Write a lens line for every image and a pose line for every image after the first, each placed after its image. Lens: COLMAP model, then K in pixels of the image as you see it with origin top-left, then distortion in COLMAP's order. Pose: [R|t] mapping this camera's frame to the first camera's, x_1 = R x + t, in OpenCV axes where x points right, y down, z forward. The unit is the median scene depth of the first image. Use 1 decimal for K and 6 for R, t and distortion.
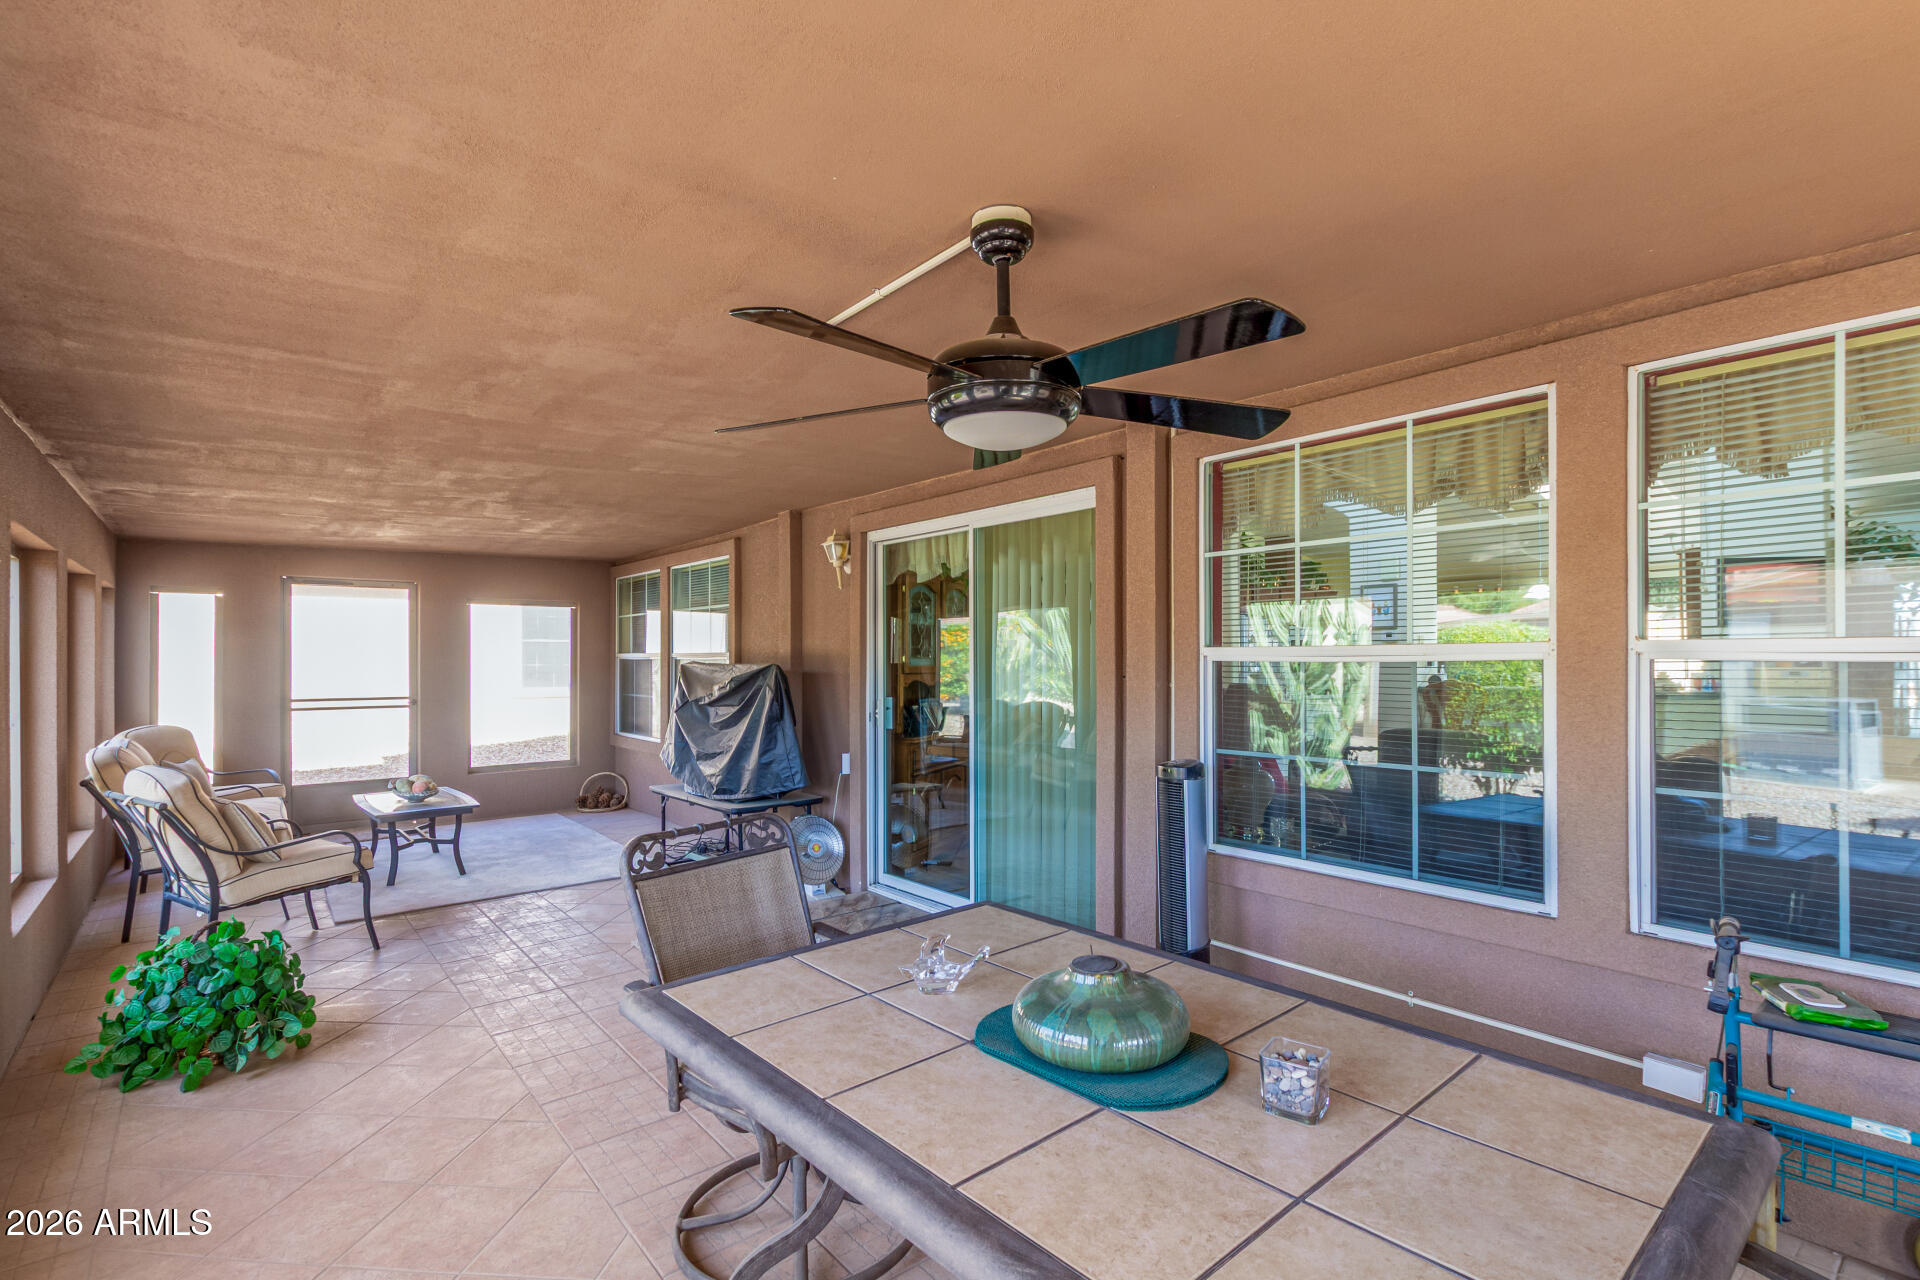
lens RADIAL K [[882.5, 0, 957.0], [0, 882.5, 655.3], [0, 0, 1]] dist [0.009647, -0.003767]
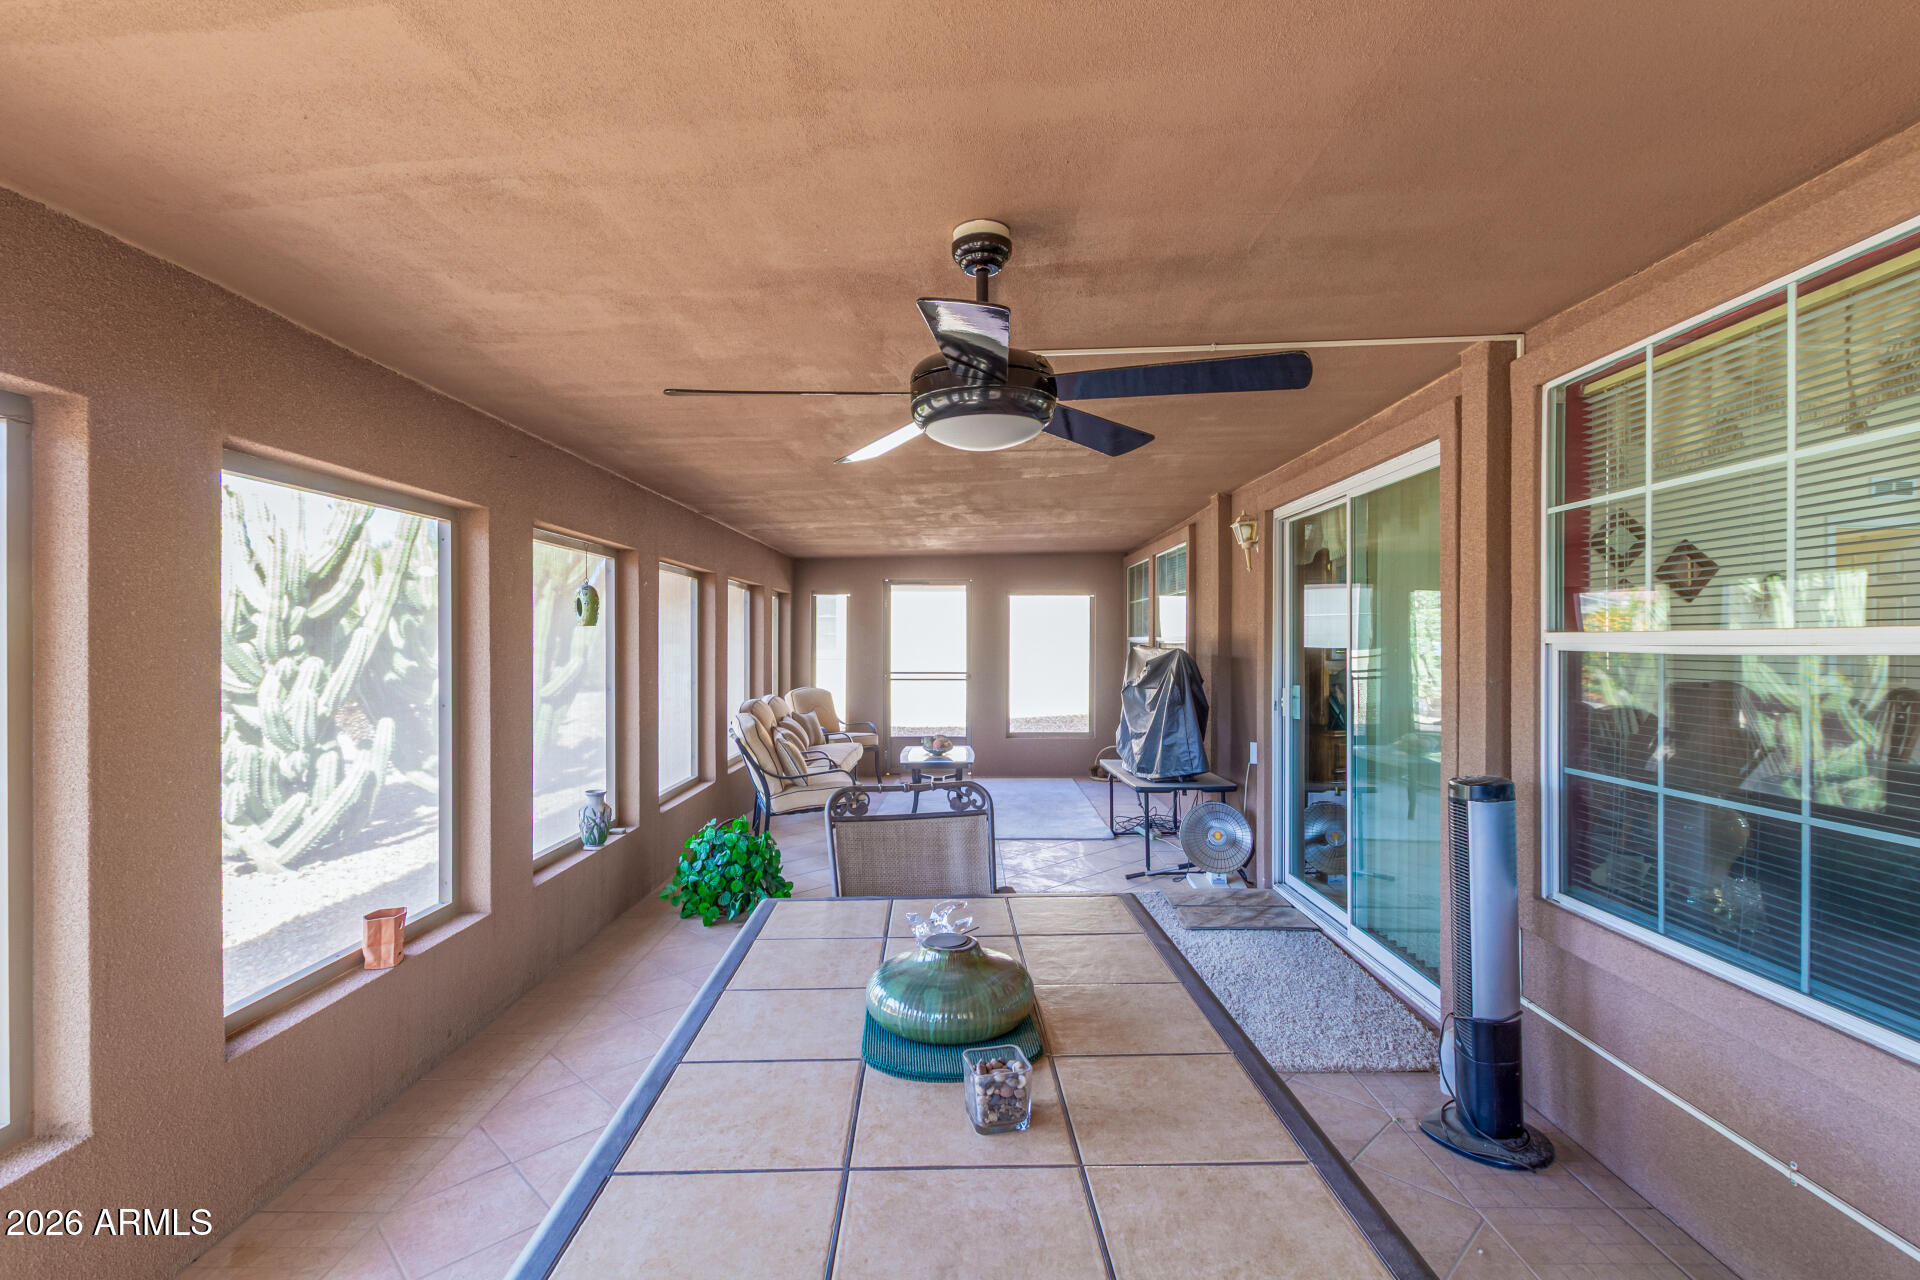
lens RADIAL K [[882.5, 0, 961.4], [0, 882.5, 639.9], [0, 0, 1]] dist [0.009647, -0.003767]
pose [[0.771916, 0.001605, -0.635722, 0.271574], [0.000665, 0.999994, 0.003333, -0.004074], [0.635724, -0.002995, 0.771911, 0.065055]]
